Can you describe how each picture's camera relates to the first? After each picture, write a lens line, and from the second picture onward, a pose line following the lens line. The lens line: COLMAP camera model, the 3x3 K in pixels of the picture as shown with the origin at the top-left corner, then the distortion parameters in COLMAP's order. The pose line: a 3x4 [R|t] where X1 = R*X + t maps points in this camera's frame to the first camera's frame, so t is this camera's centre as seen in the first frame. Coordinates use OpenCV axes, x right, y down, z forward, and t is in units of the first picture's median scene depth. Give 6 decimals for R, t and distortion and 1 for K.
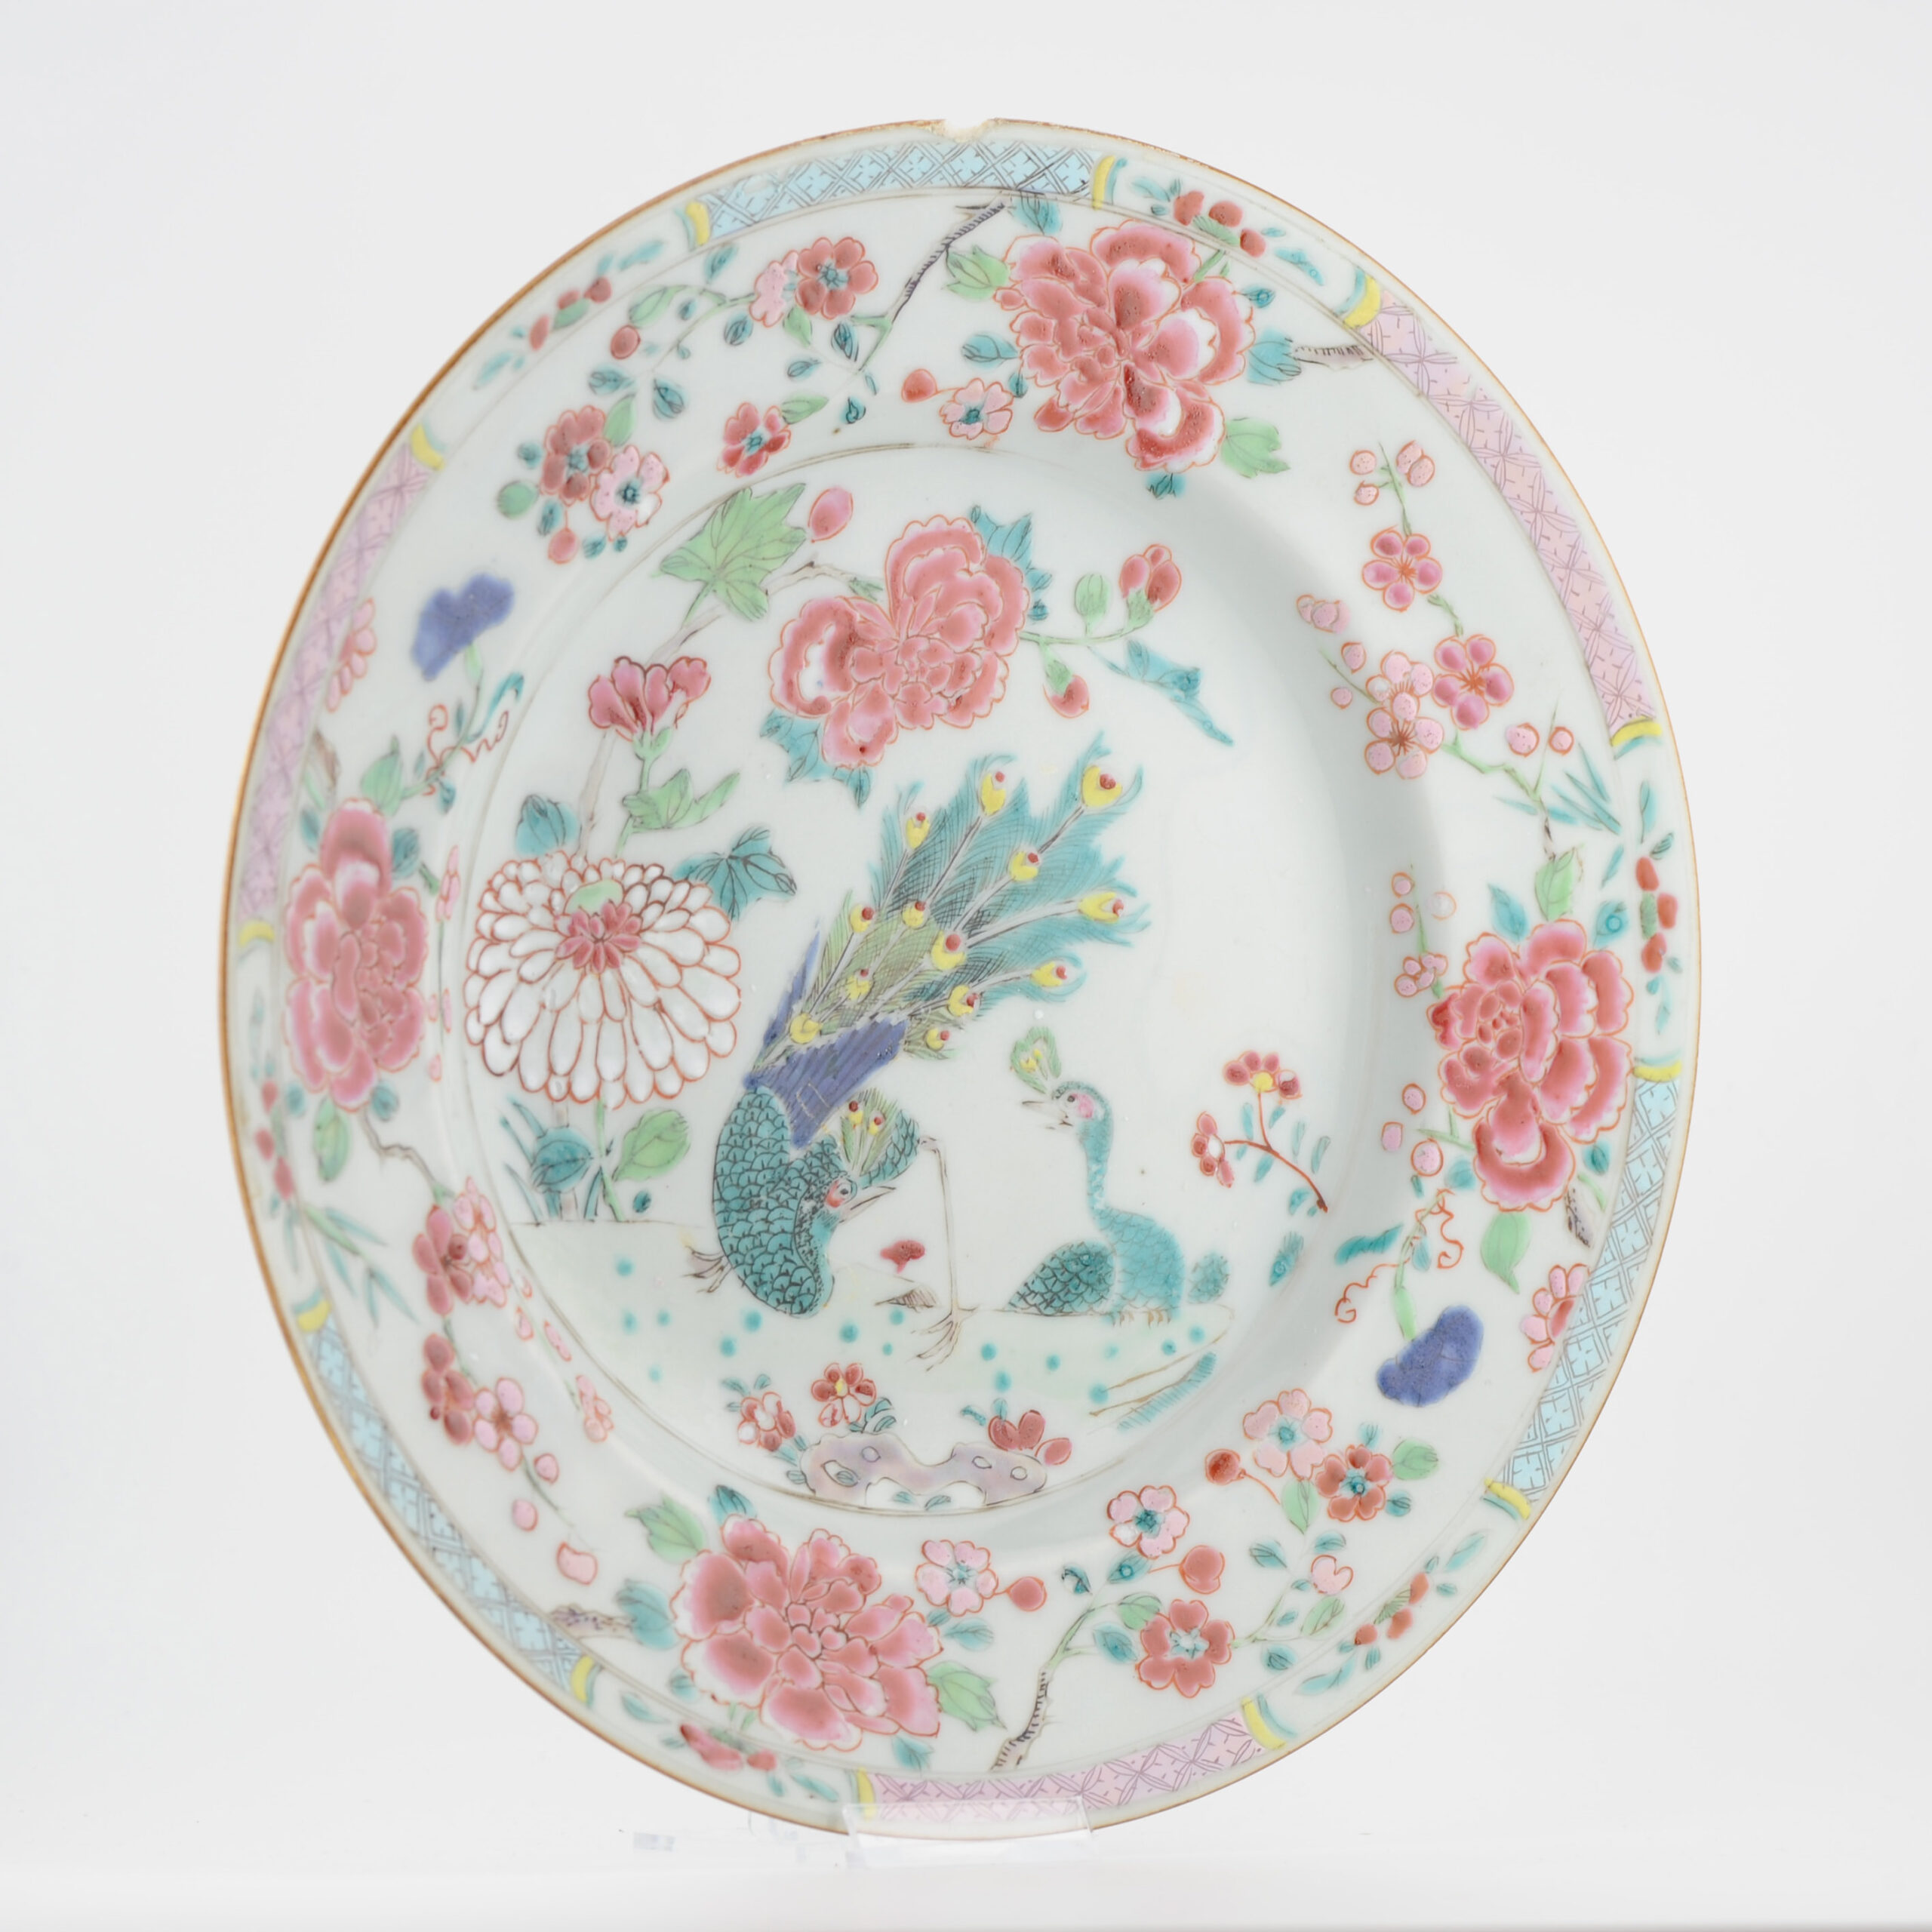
lens RADIAL K [[9072.4, 0, 948.5], [0, 9072.4, 955.7], [0, 0, 1]] dist [-0.163009, 0.000000]
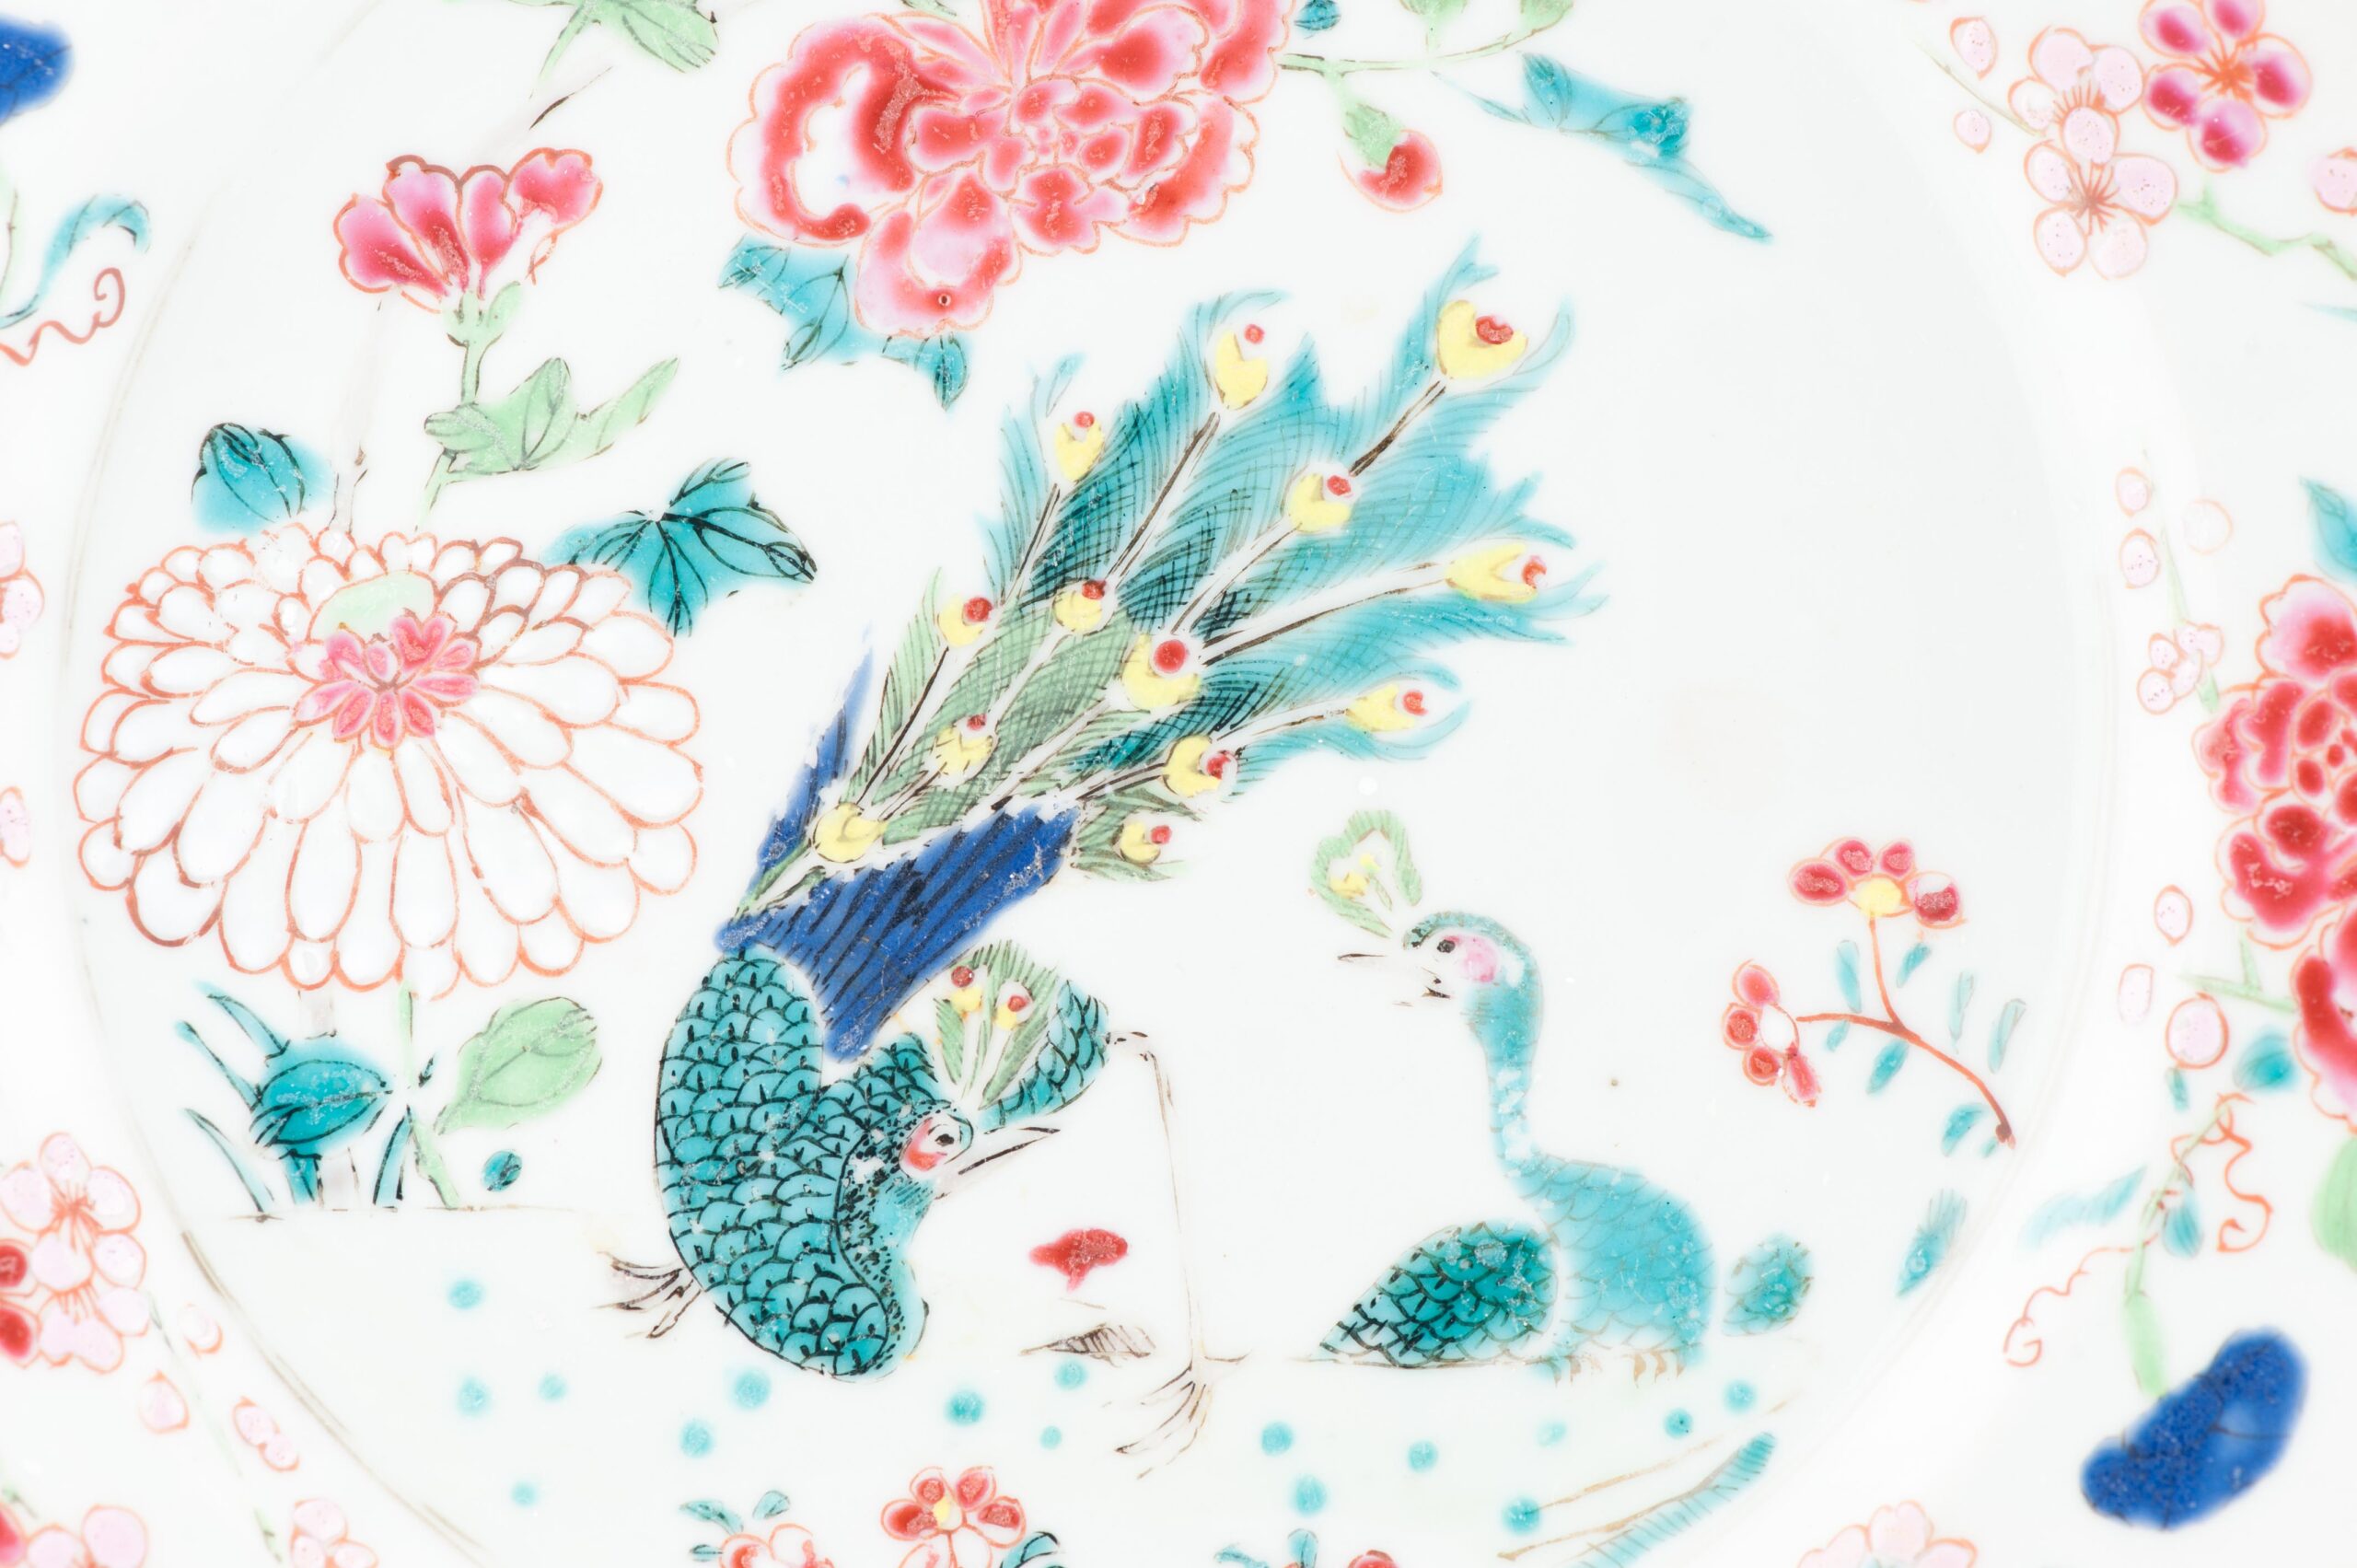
lens RADIAL K [[8038.2, 0, 1172.7], [0, 8038.2, 794.1], [0, 0, 1]] dist [-0.190205, 0.000000]
pose [[0.832617, -0.060988, -0.550481, 0.256836], [0.041101, 0.997982, -0.048400, 0.029107], [0.552322, 0.017674, 0.833444, 0.619306]]
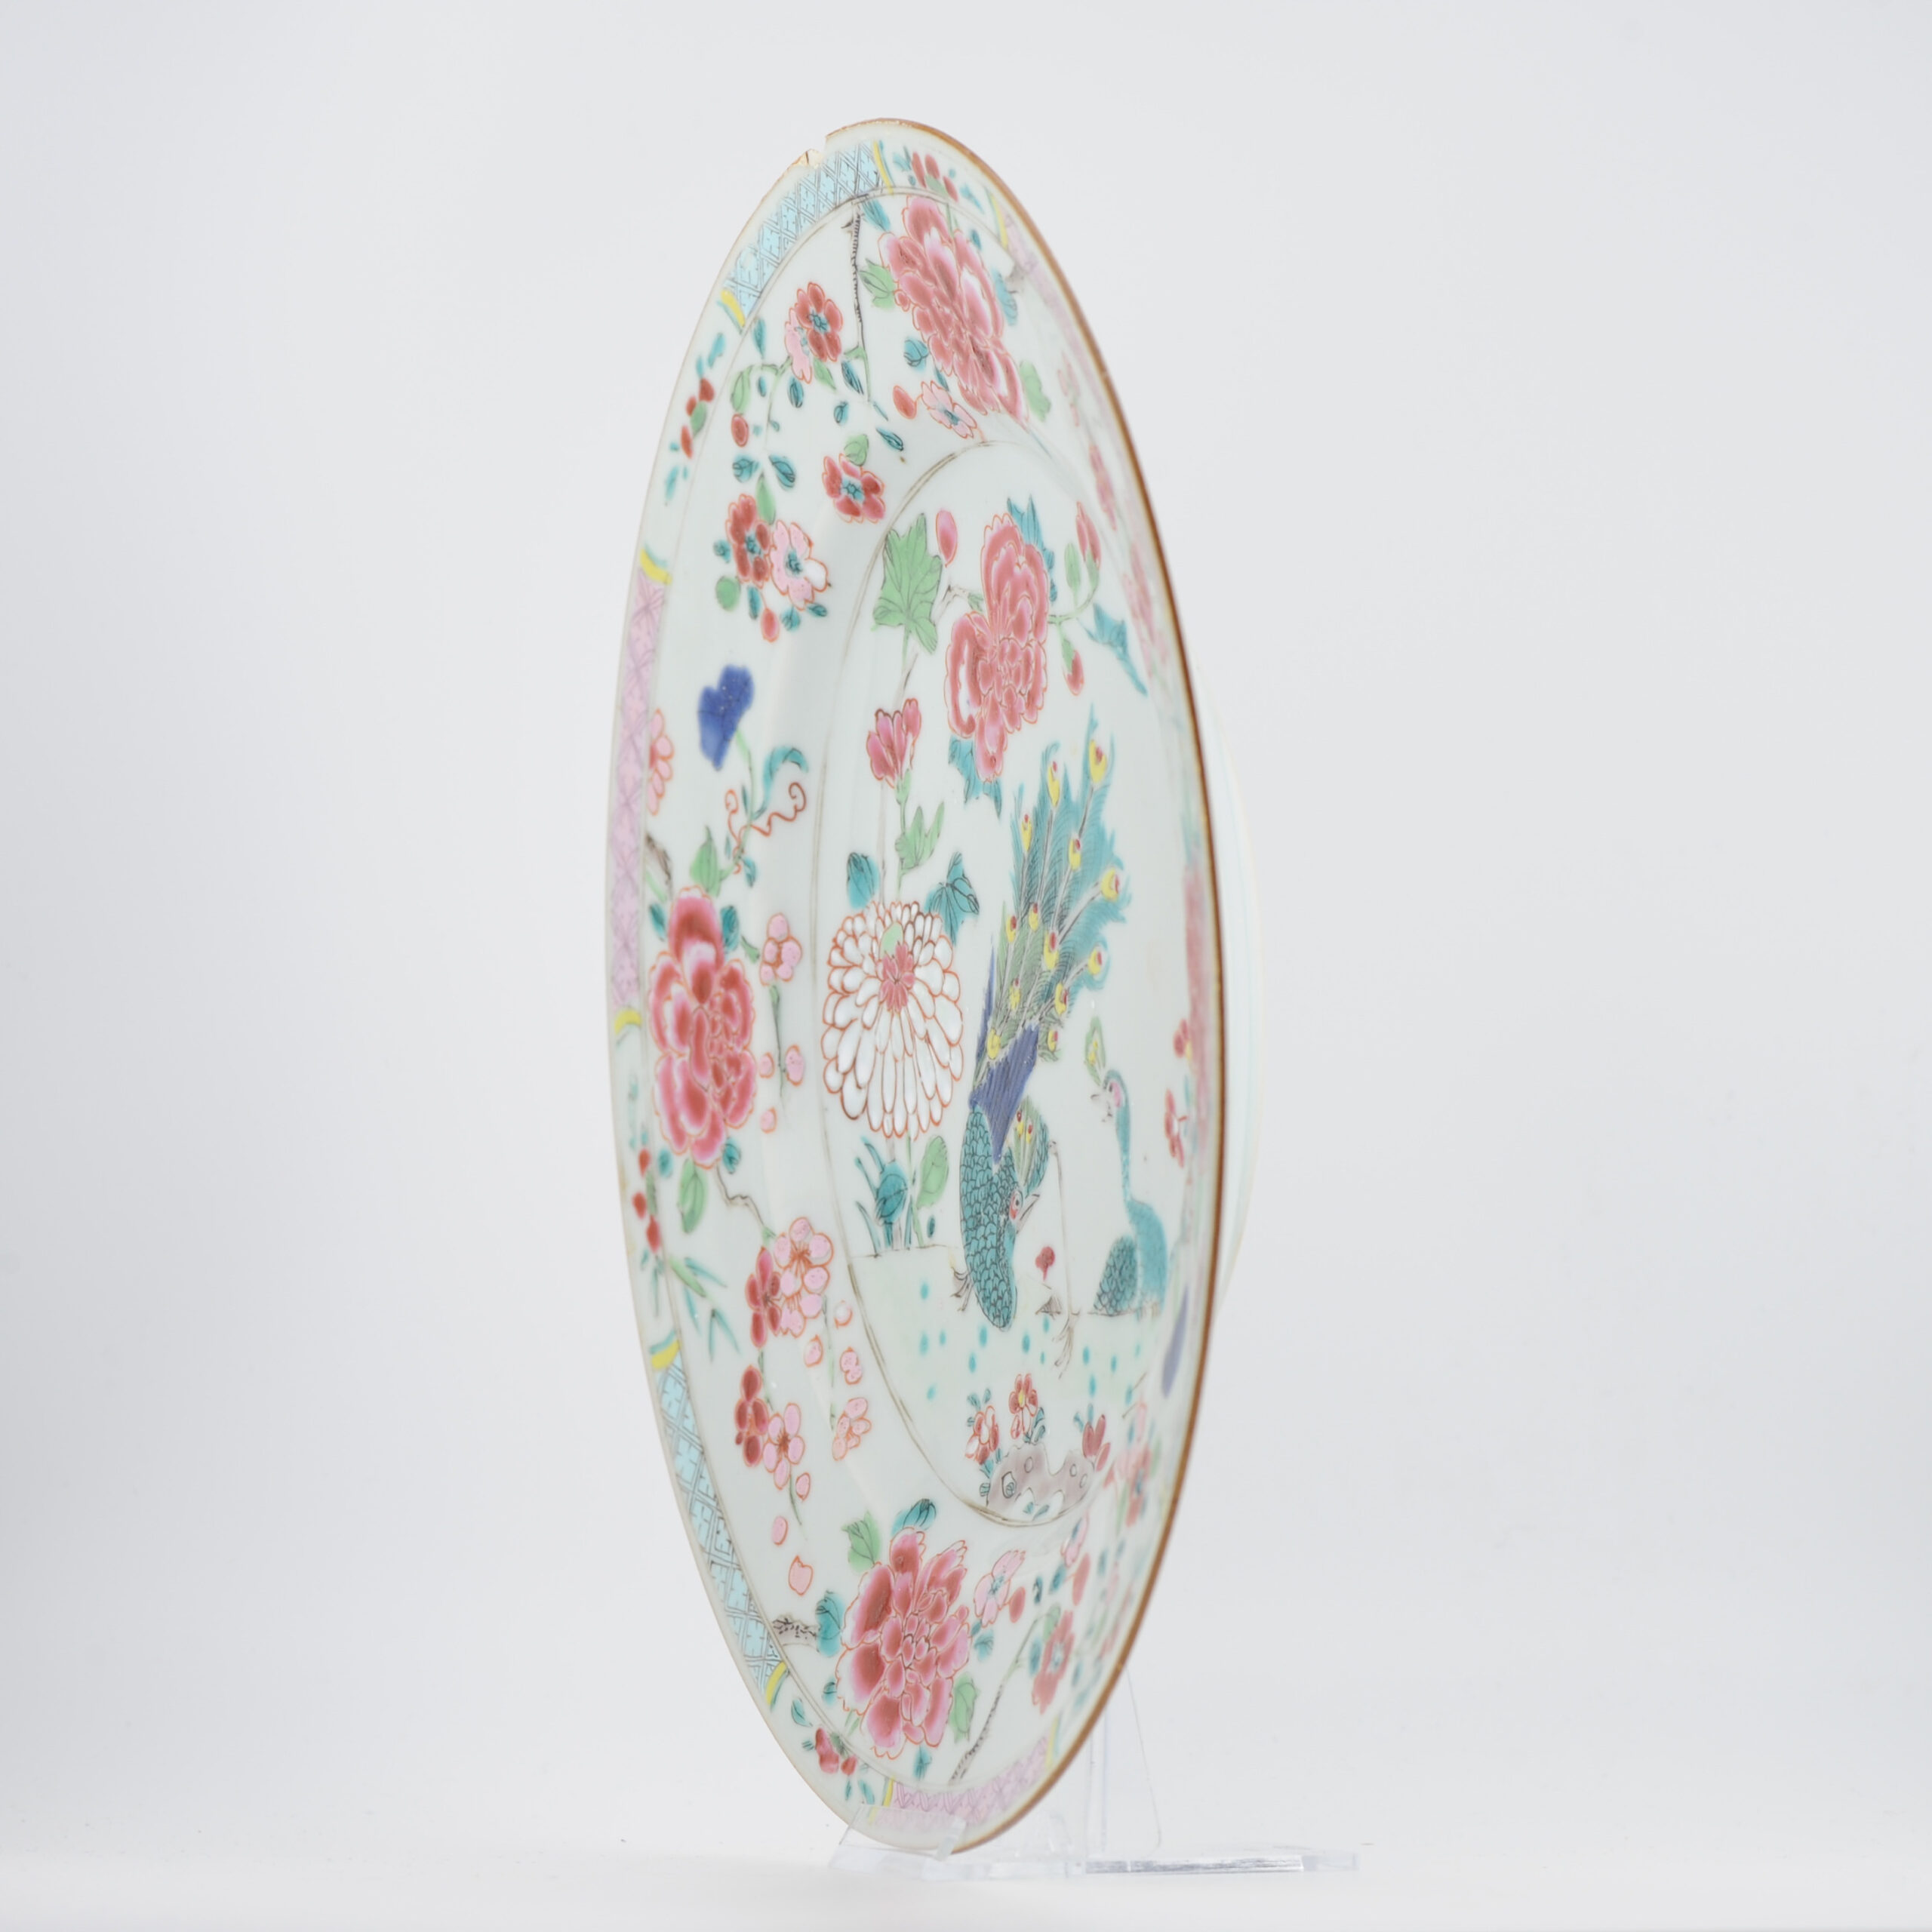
lens RADIAL K [[9072.4, 0, 967.9], [0, 9072.4, 972.3], [0, 0, 1]] dist [-0.163009, 0.000000]
pose [[-0.180115, -0.074178, -0.980845, 0.970951], [0.057063, 0.994685, -0.085703, 0.086108], [0.981989, -0.071407, -0.174925, 1.171385]]
